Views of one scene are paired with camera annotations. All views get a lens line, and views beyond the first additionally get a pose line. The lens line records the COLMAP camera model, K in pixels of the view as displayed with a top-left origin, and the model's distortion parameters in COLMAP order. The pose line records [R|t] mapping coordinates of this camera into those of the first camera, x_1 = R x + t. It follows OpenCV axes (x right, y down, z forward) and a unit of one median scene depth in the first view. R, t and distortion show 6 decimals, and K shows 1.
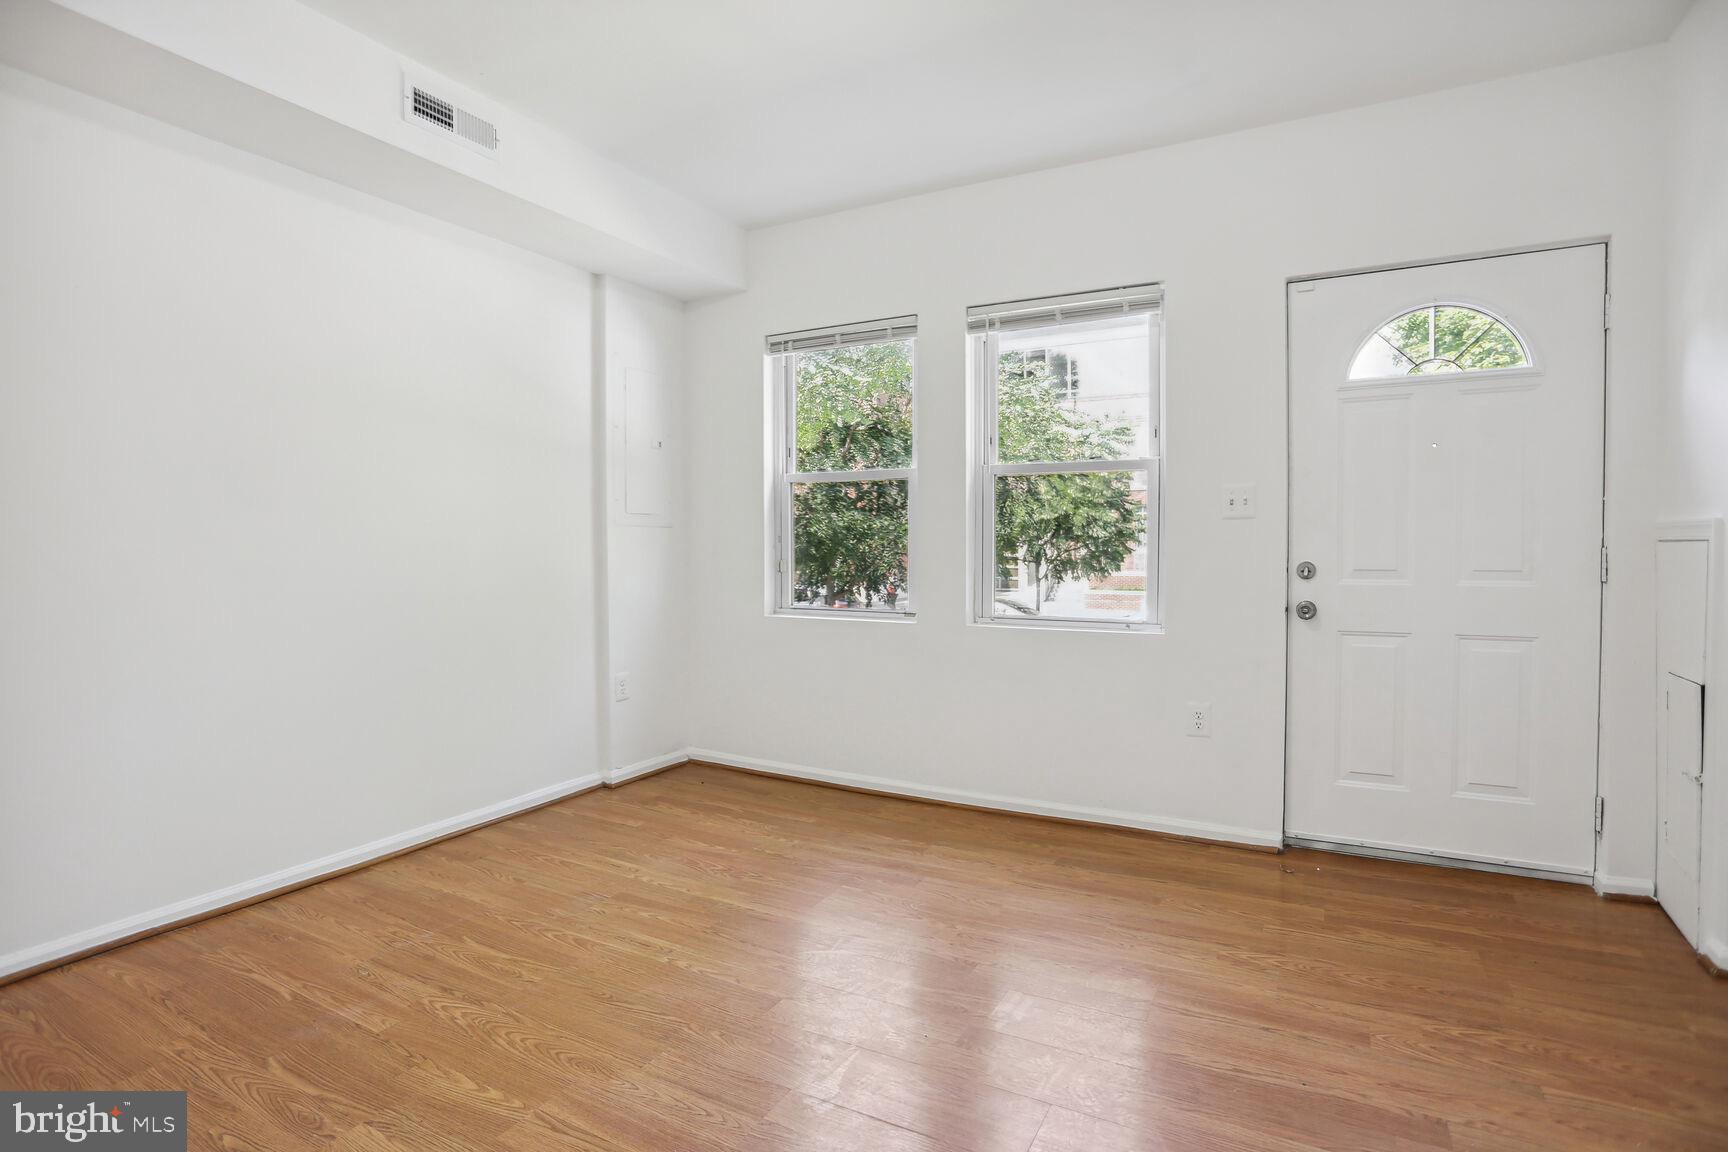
lens RADIAL K [[867.5, 0, 864.0], [0, 867.5, 576.0], [0, 0, 1]] dist [-0.075008, 0.040606]
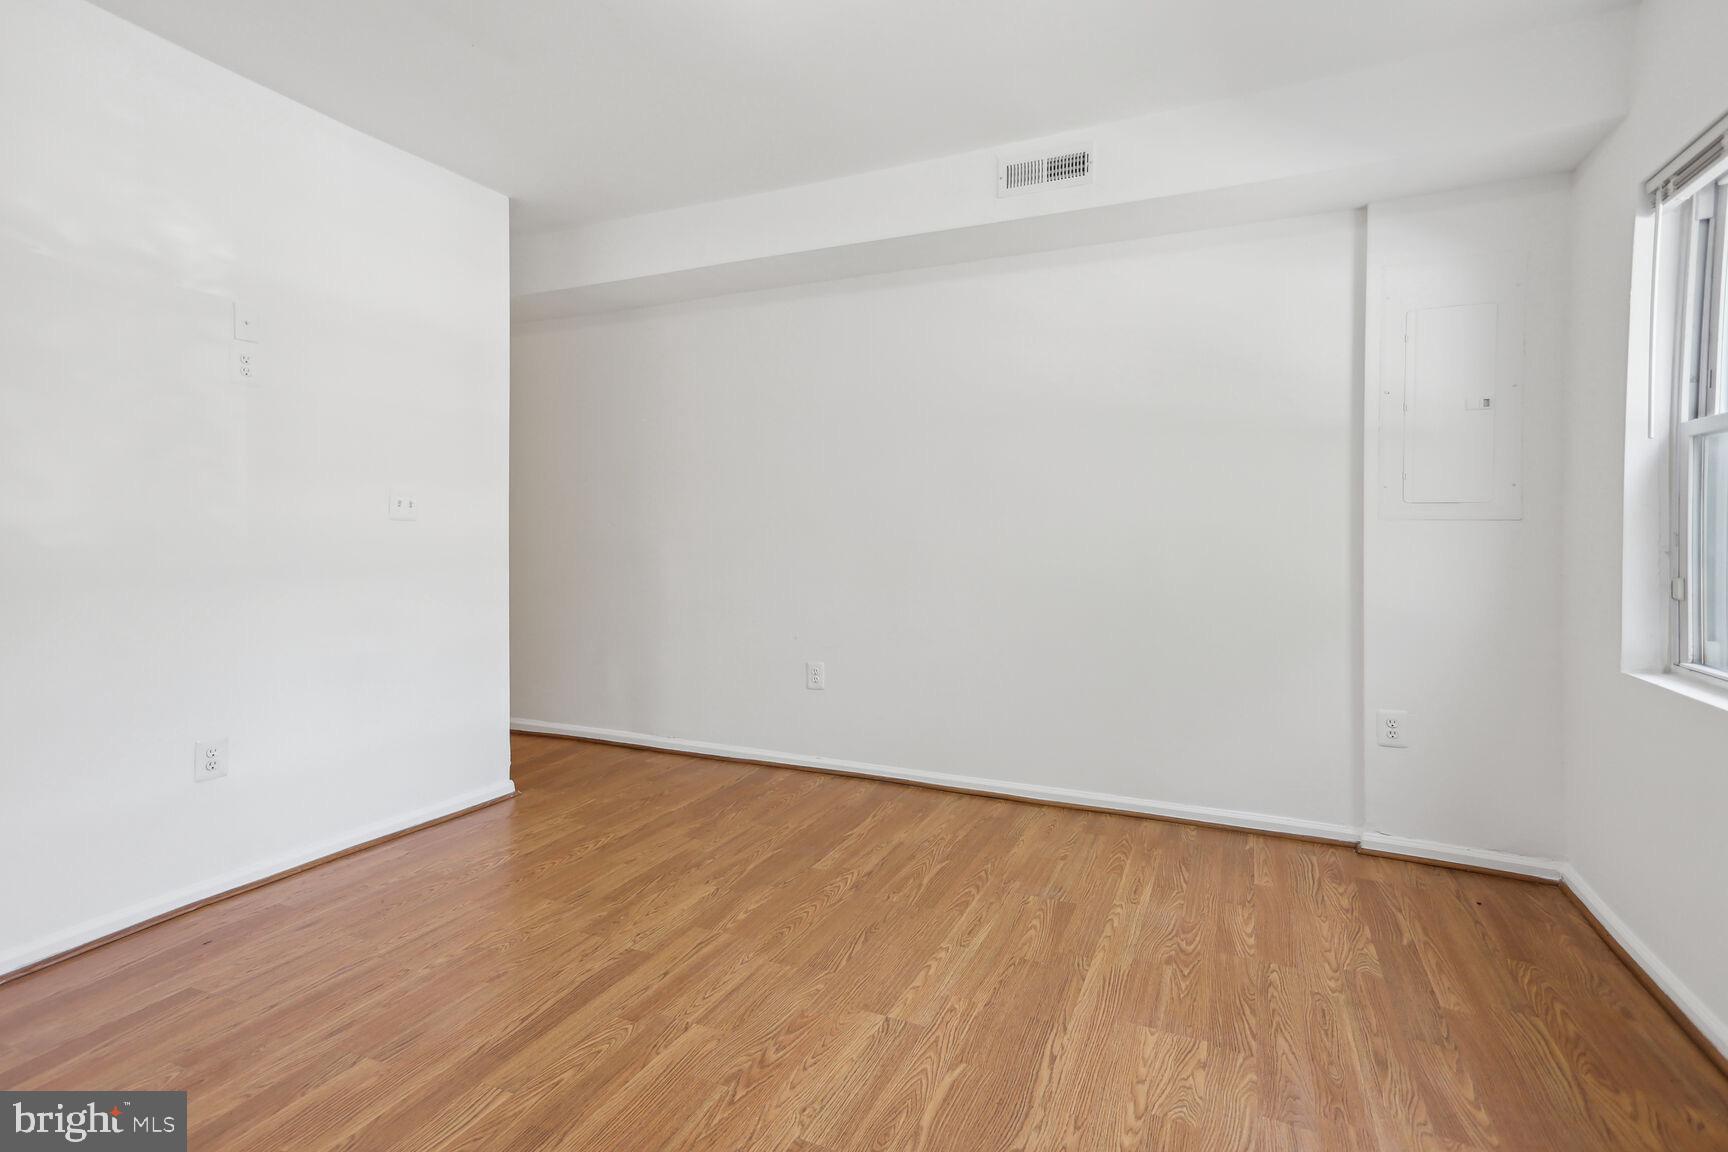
lens RADIAL K [[877.8, 0, 865.2], [0, 877.8, 537.2], [0, 0, 1]] dist [-0.001954, 0.054389]
pose [[0.064141, 0.010498, -0.997886, 0.610716], [-0.044705, 0.998971, 0.007635, -0.034541], [0.996939, 0.044121, 0.064544, 0.610303]]
